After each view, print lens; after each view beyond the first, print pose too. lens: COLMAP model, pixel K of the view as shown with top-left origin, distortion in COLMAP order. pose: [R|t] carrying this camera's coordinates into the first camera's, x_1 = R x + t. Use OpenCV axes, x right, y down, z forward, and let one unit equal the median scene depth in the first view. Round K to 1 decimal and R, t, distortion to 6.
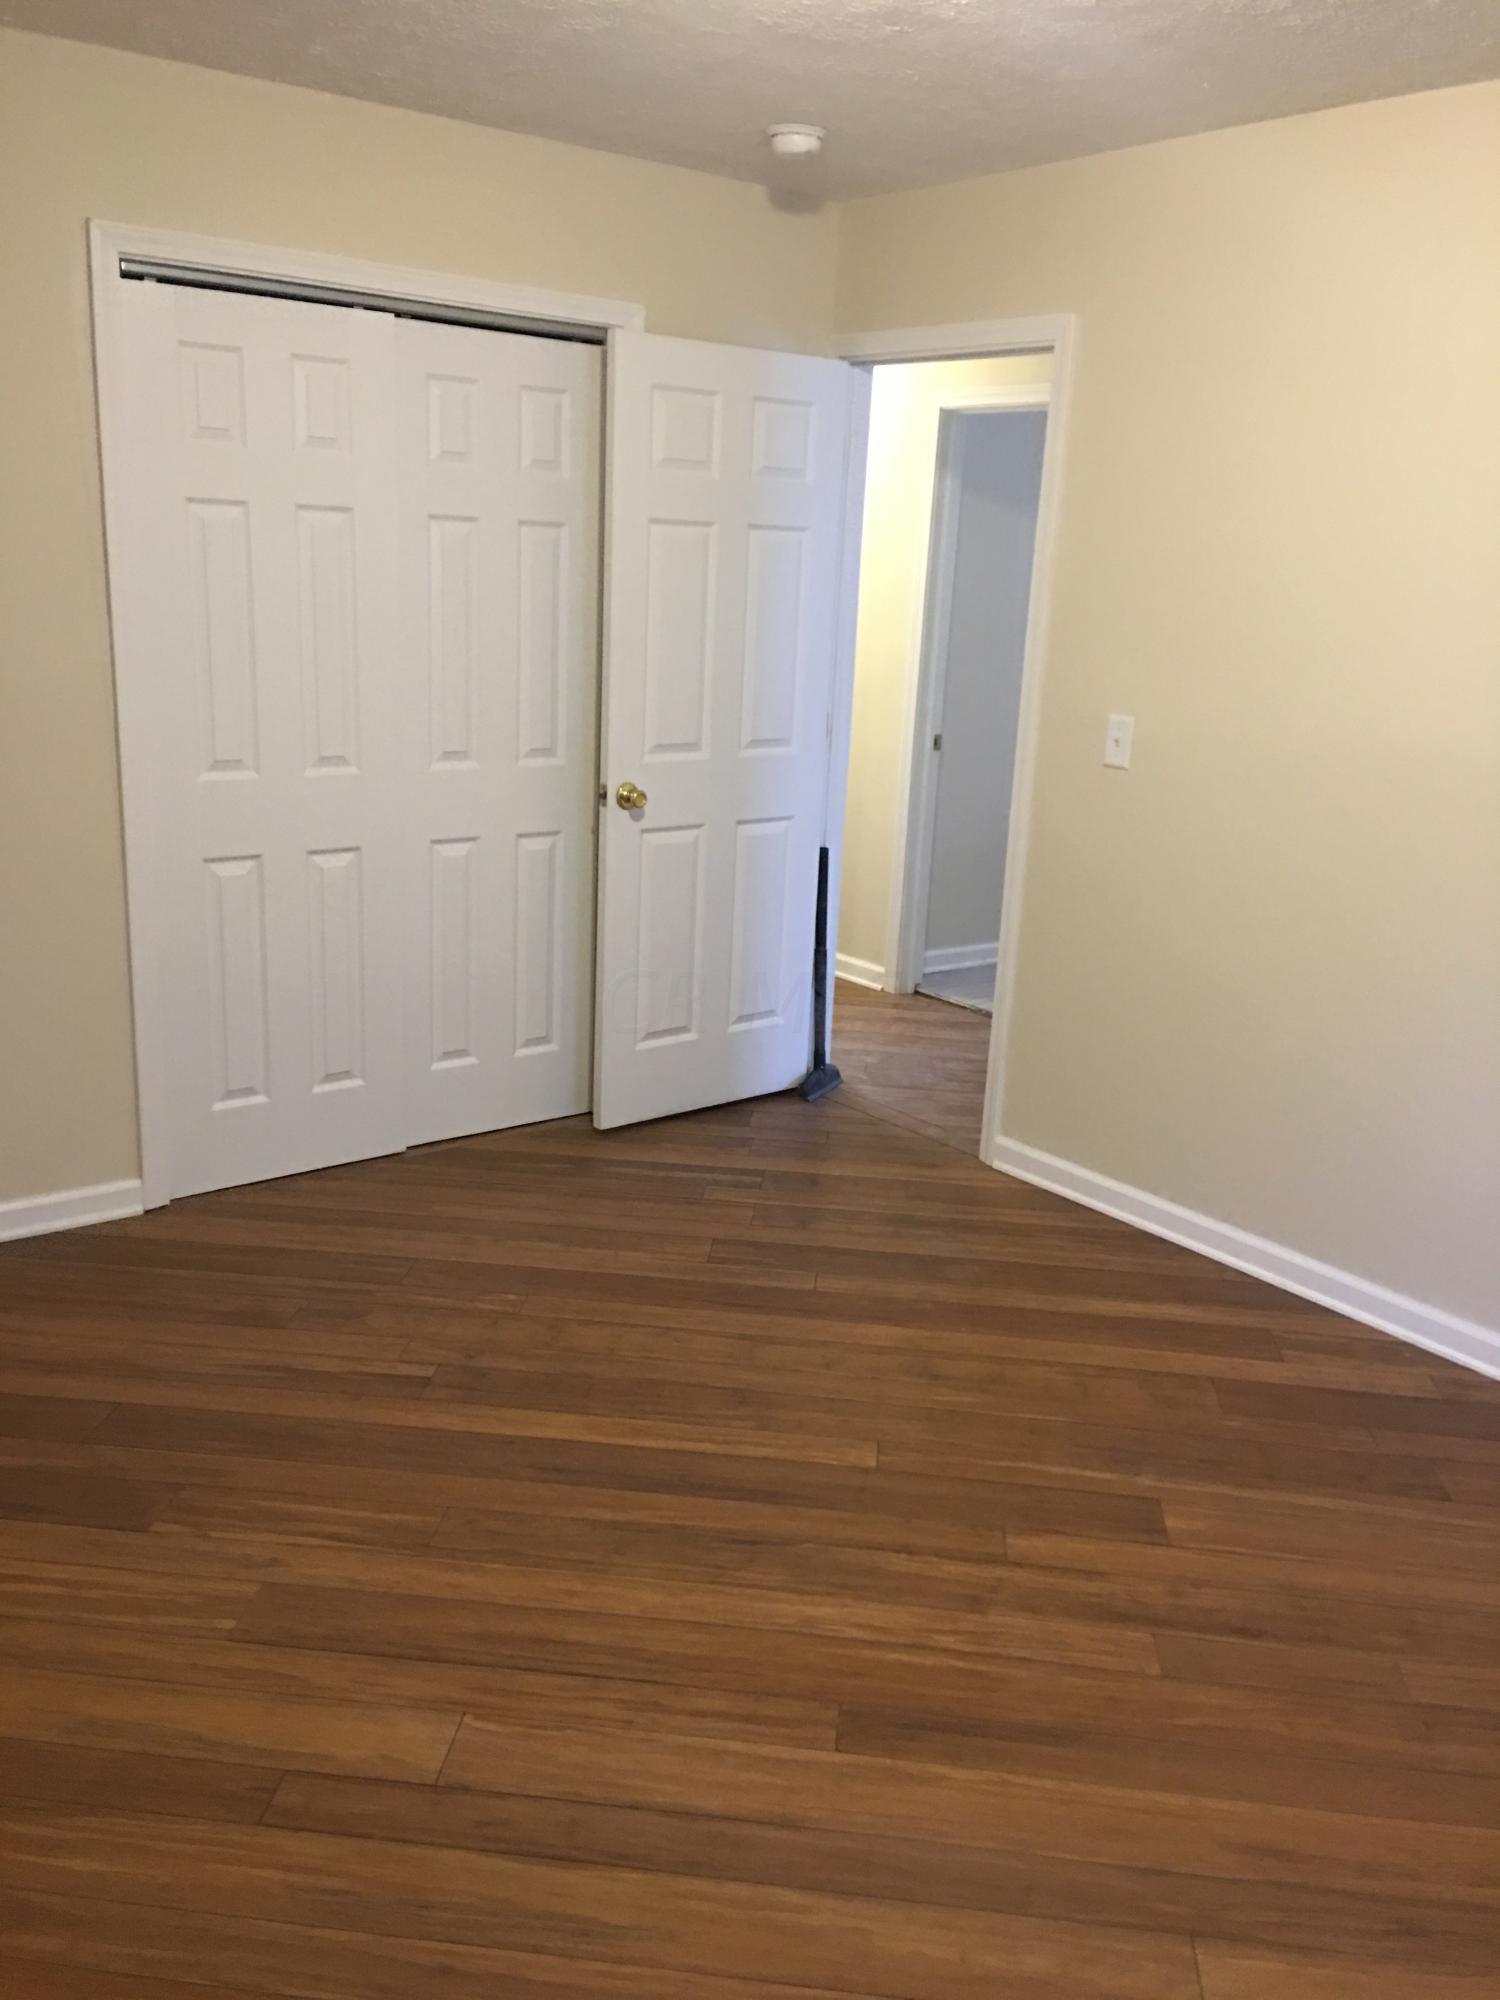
lens RADIAL K [[1695.7, 0, 755.6], [0, 1695.7, 994.8], [0, 0, 1]] dist [0.116195, -0.175735]
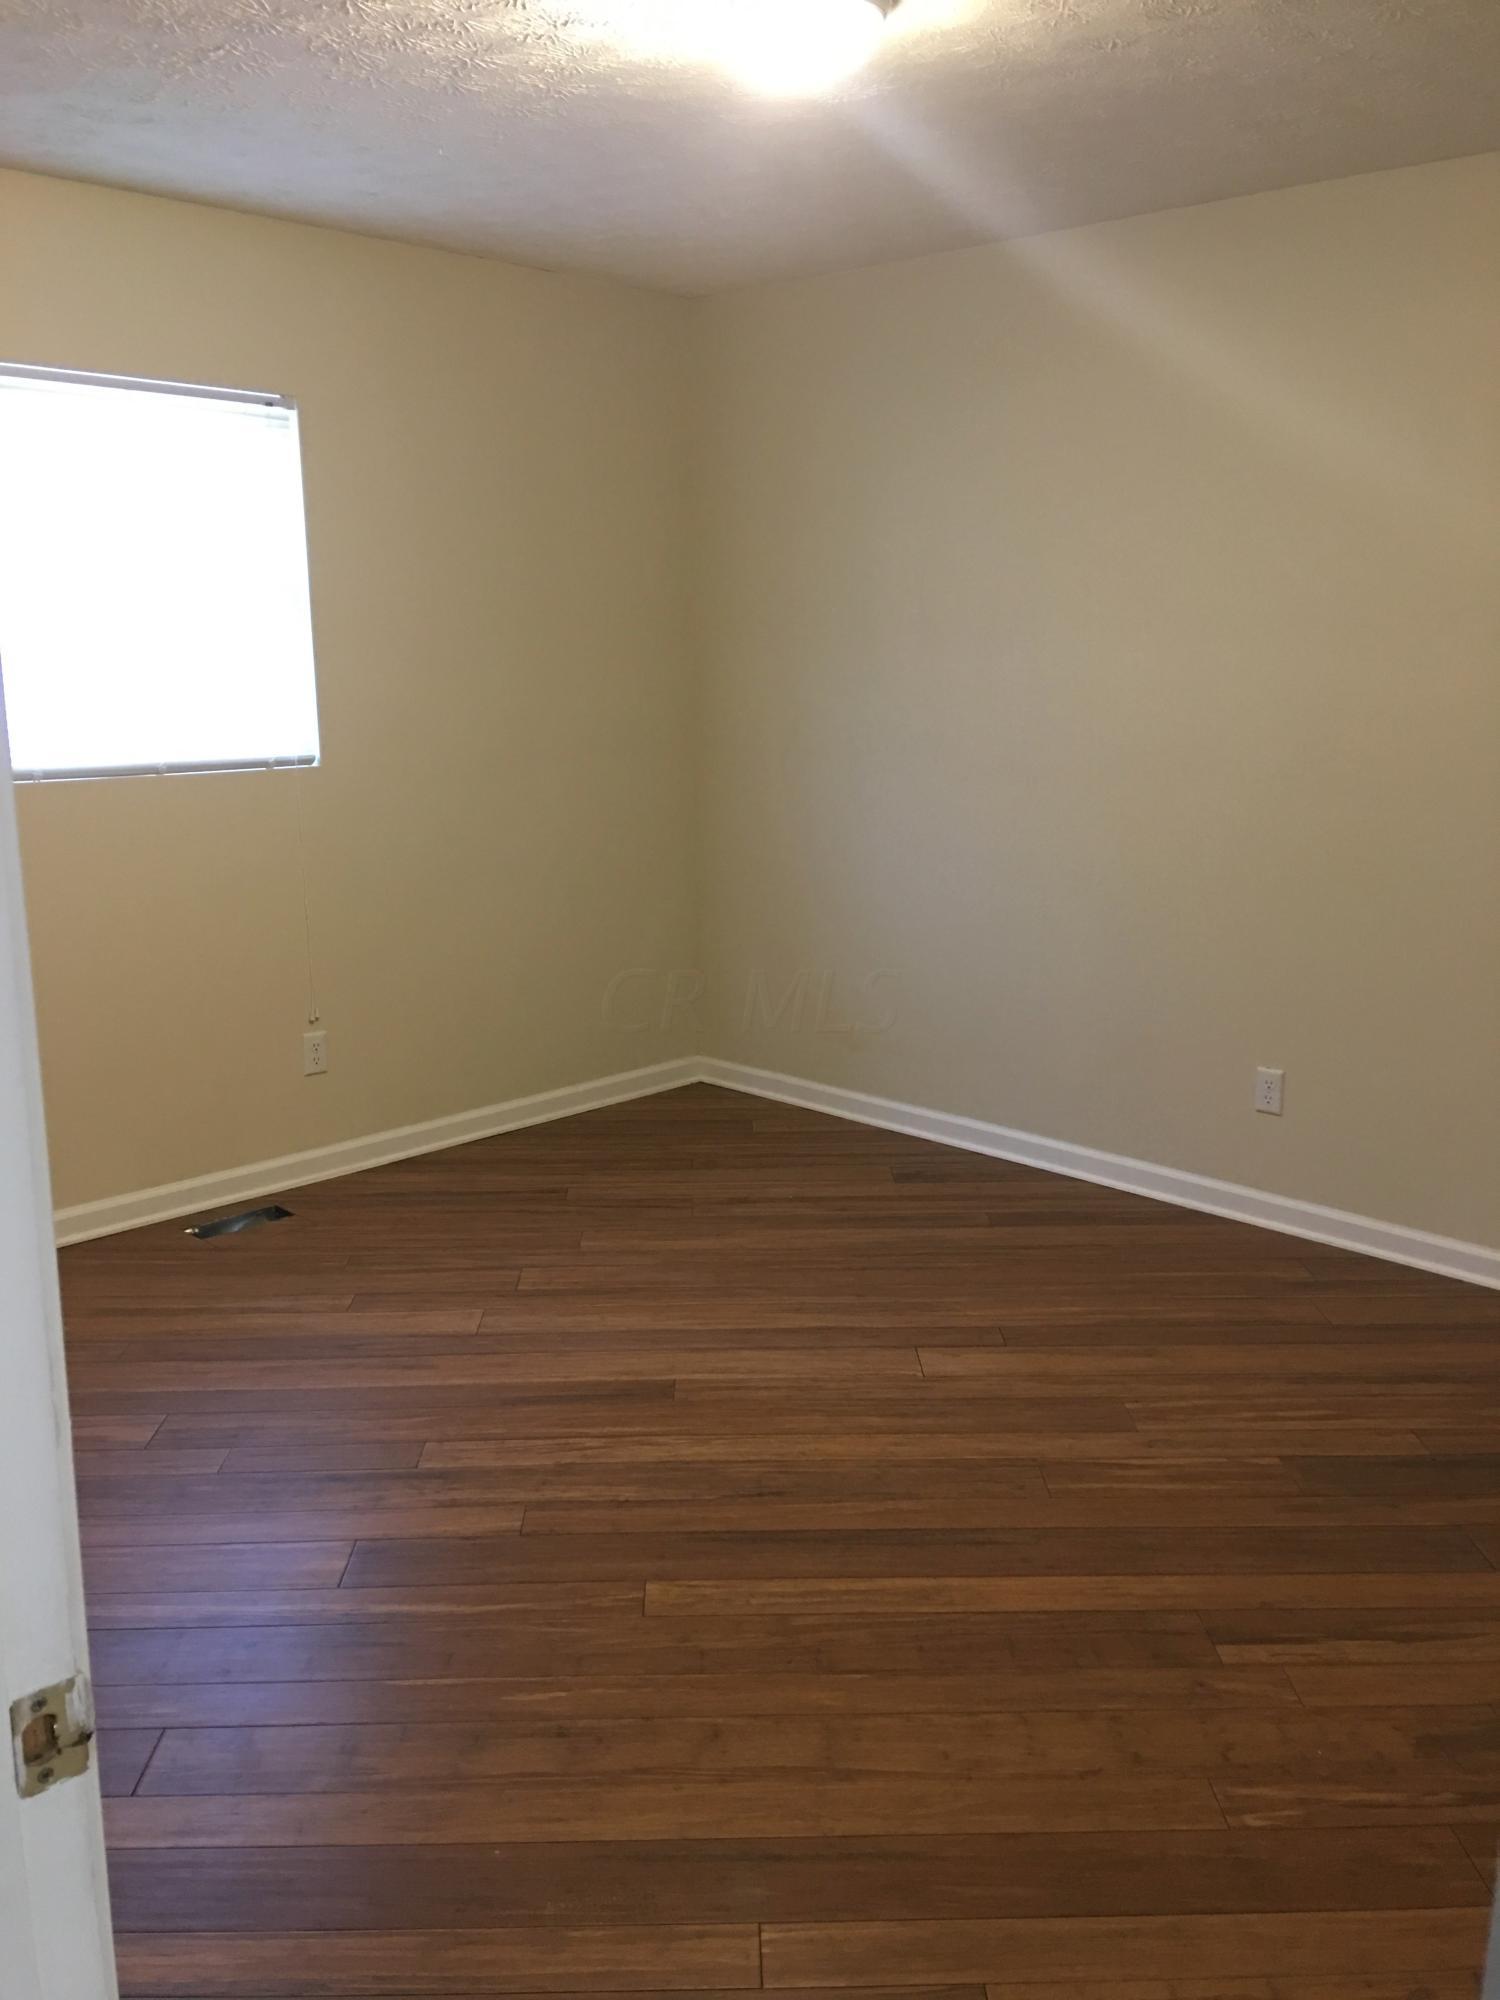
lens RADIAL K [[1695.7, 0, 755.6], [0, 1695.7, 994.8], [0, 0, 1]] dist [0.116195, -0.175735]
pose [[-0.990293, -0.022707, -0.137129, 0.159288], [-0.082177, 0.891322, 0.445861, -0.449778], [0.112102, 0.452802, -0.884536, 1.827781]]
